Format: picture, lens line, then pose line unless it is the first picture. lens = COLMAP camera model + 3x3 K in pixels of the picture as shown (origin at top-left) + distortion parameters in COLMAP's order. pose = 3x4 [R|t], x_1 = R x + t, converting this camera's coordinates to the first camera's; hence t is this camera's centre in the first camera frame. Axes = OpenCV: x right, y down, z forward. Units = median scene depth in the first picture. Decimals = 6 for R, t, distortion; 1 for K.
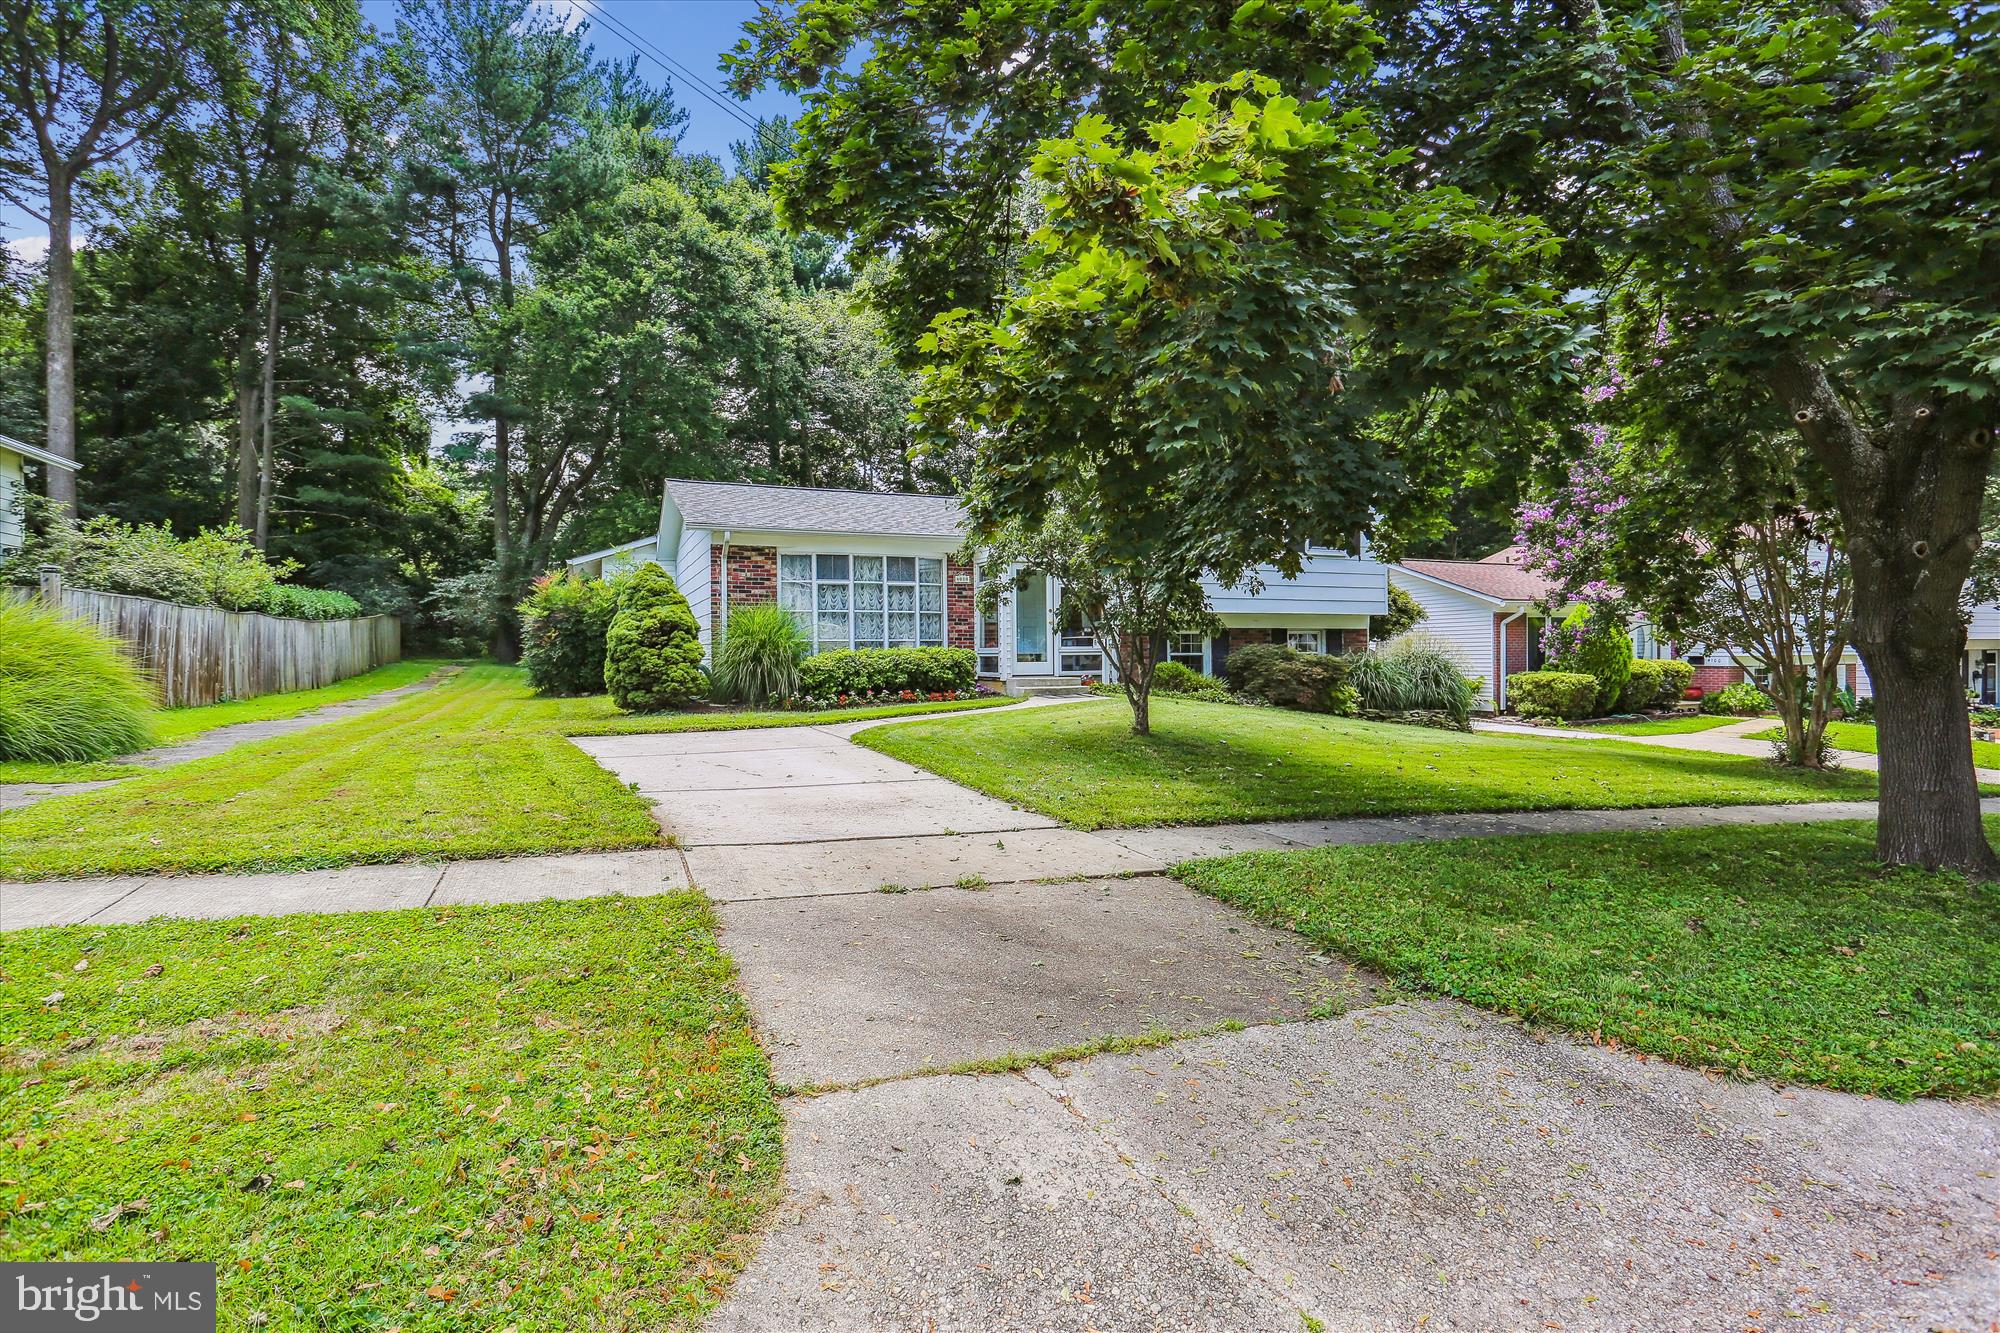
lens RADIAL K [[919.4, 0, 1006.5], [0, 919.4, 656.9], [0, 0, 1]] dist [0.005561, 0.002061]
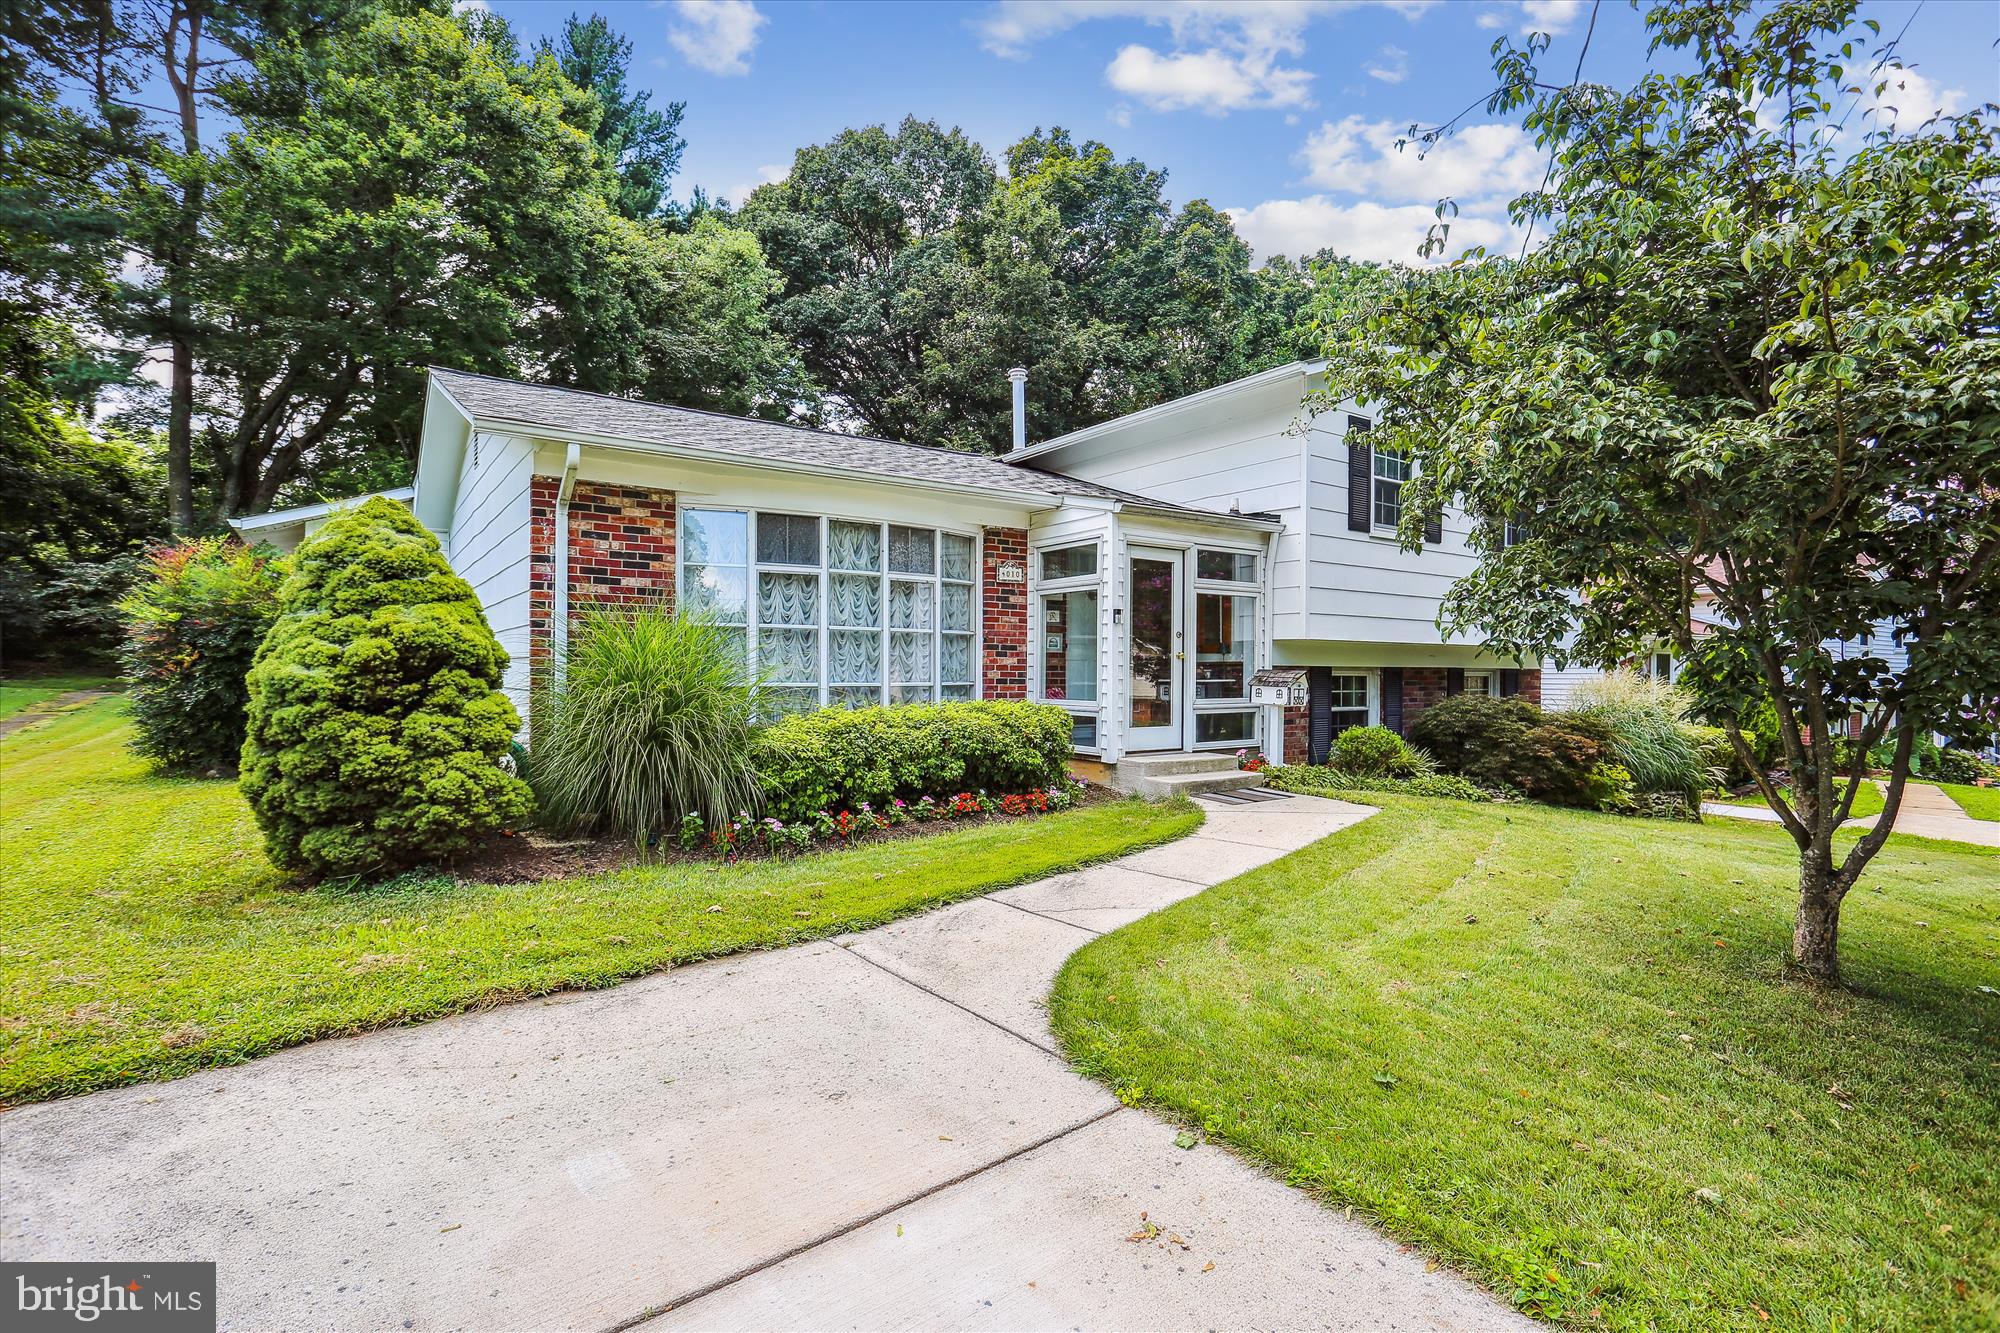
lens RADIAL K [[919.4, 0, 990.6], [0, 919.4, 674.5], [0, 0, 1]] dist [0.005561, 0.002061]
pose [[0.982994, 0.012980, 0.183181, -0.169766], [-0.013015, 0.999915, -0.001008, -0.024046], [-0.183178, -0.001393, 0.983079, 0.479059]]
